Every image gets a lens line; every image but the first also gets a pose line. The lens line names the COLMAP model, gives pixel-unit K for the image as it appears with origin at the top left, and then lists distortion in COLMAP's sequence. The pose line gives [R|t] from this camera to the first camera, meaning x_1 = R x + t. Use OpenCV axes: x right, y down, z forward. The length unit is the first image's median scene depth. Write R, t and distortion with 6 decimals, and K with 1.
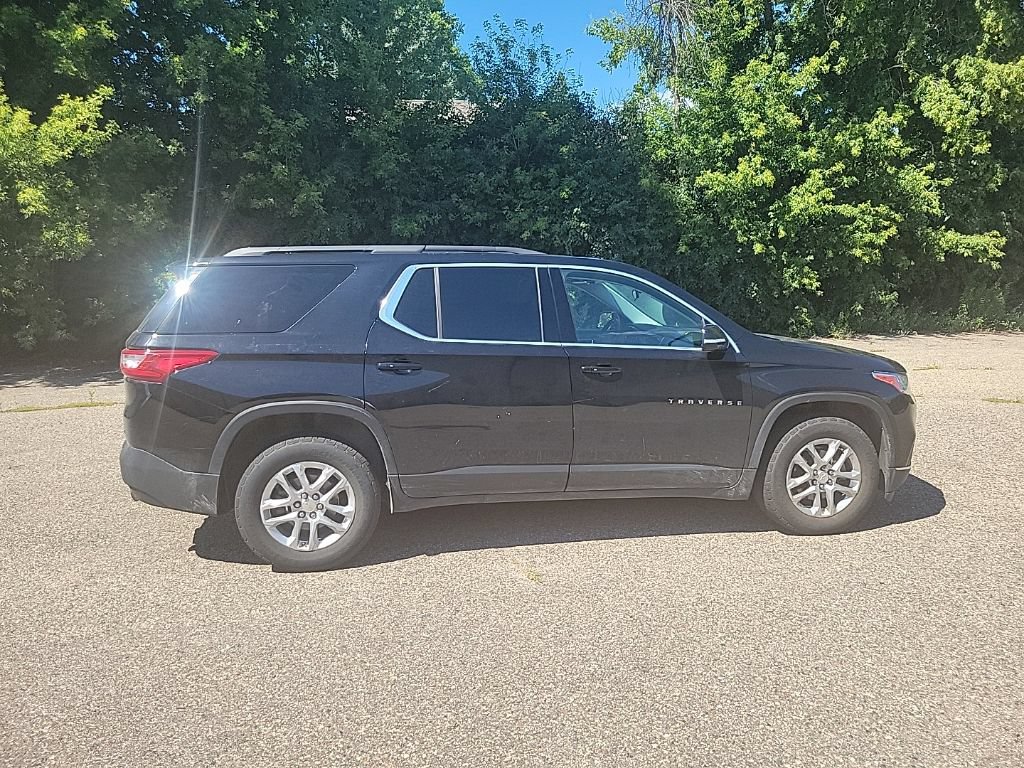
lens RADIAL K [[758.3, 0, 512.0], [0, 758.3, 384.0], [0, 0, 1]] dist [0.048465, -0.028490]
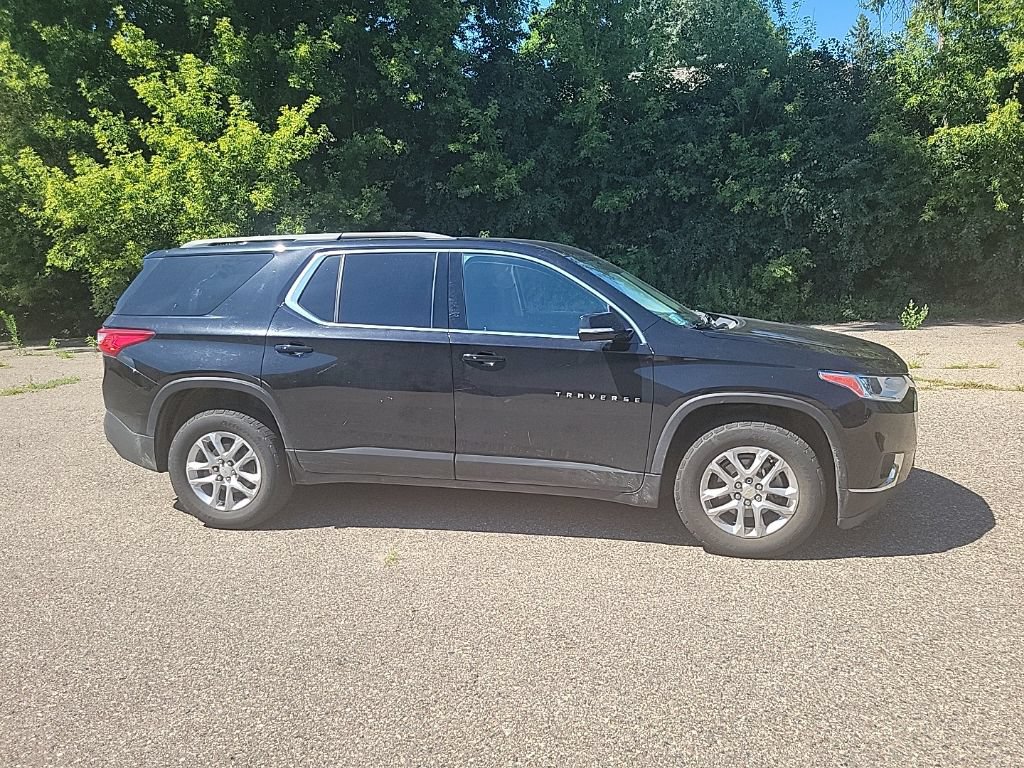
lens RADIAL K [[758.3, 0, 512.0], [0, 758.3, 384.0], [0, 0, 1]] dist [0.048465, -0.028490]
pose [[0.923995, 0.045744, -0.379659, 0.485776], [-0.034006, 0.998715, 0.037570, -0.021634], [0.380890, -0.021803, 0.924363, 0.112631]]
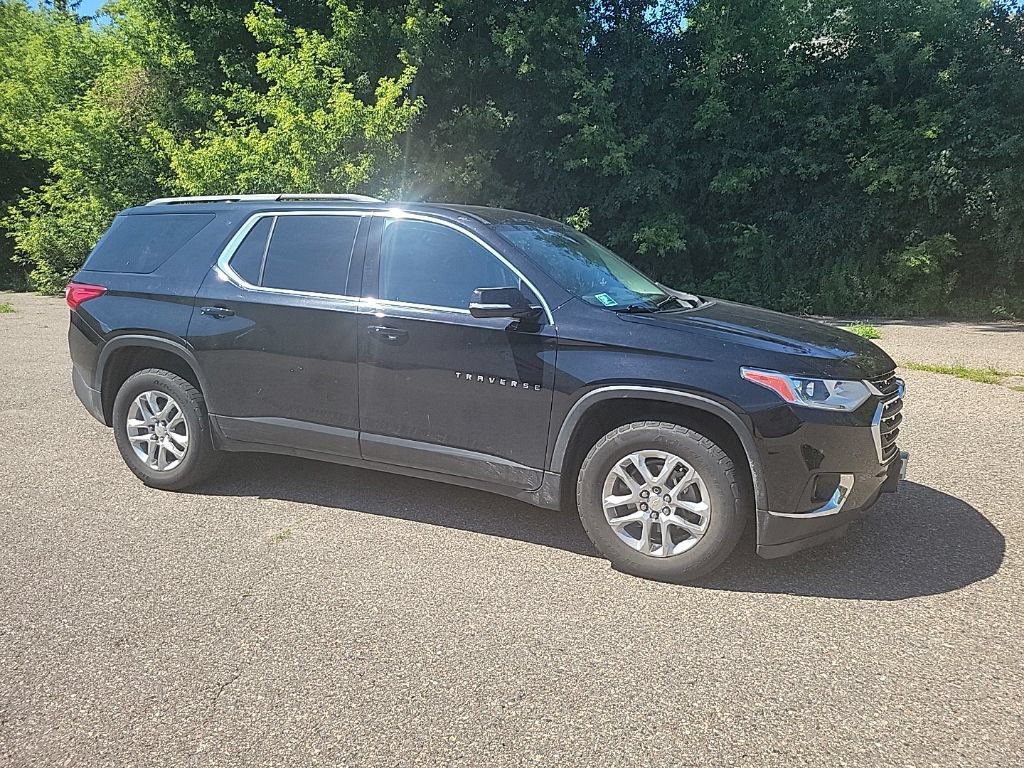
lens RADIAL K [[761.8, 0, 520.0], [0, 761.8, 370.3], [0, 0, 1]] dist [0.034947, -0.001930]
pose [[0.828435, 0.106564, -0.549855, 0.696455], [-0.089832, 0.994304, 0.057355, -0.035462], [0.552835, 0.001880, 0.833289, 0.317784]]
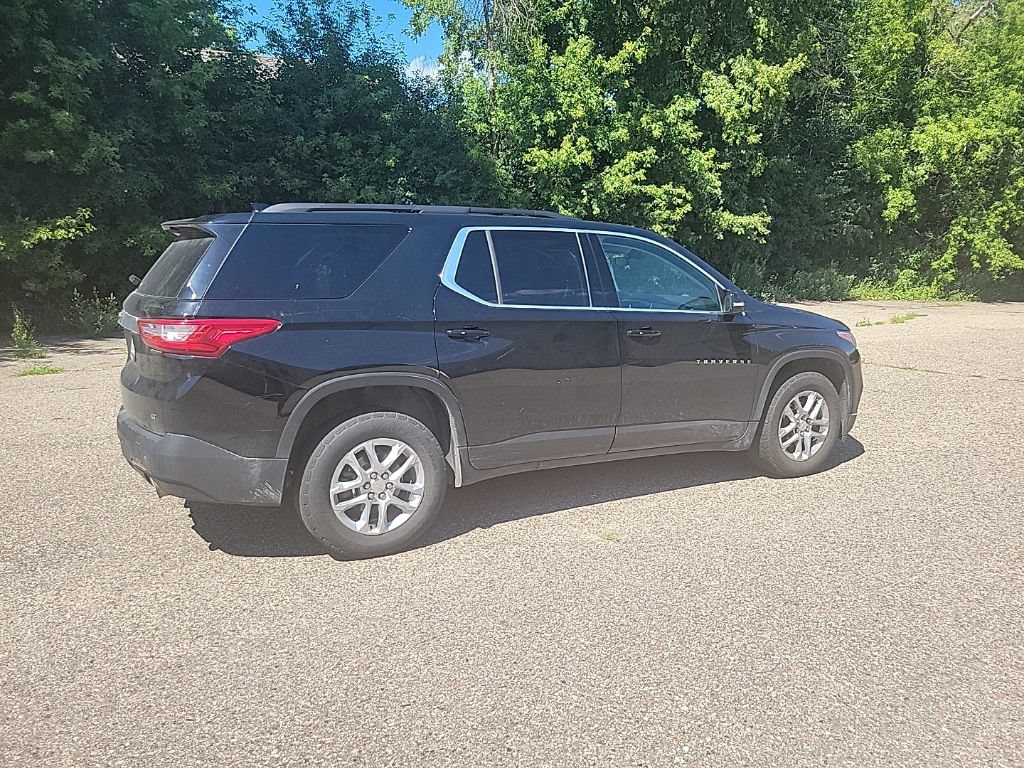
lens RADIAL K [[748.7, 0, 493.7], [0, 748.7, 385.8], [0, 0, 1]] dist [0.053264, -0.004973]
pose [[0.954754, -0.042022, 0.294413, -0.354776], [0.030908, 0.998627, 0.042306, 0.003113], [-0.295787, -0.031292, 0.954741, 0.078891]]
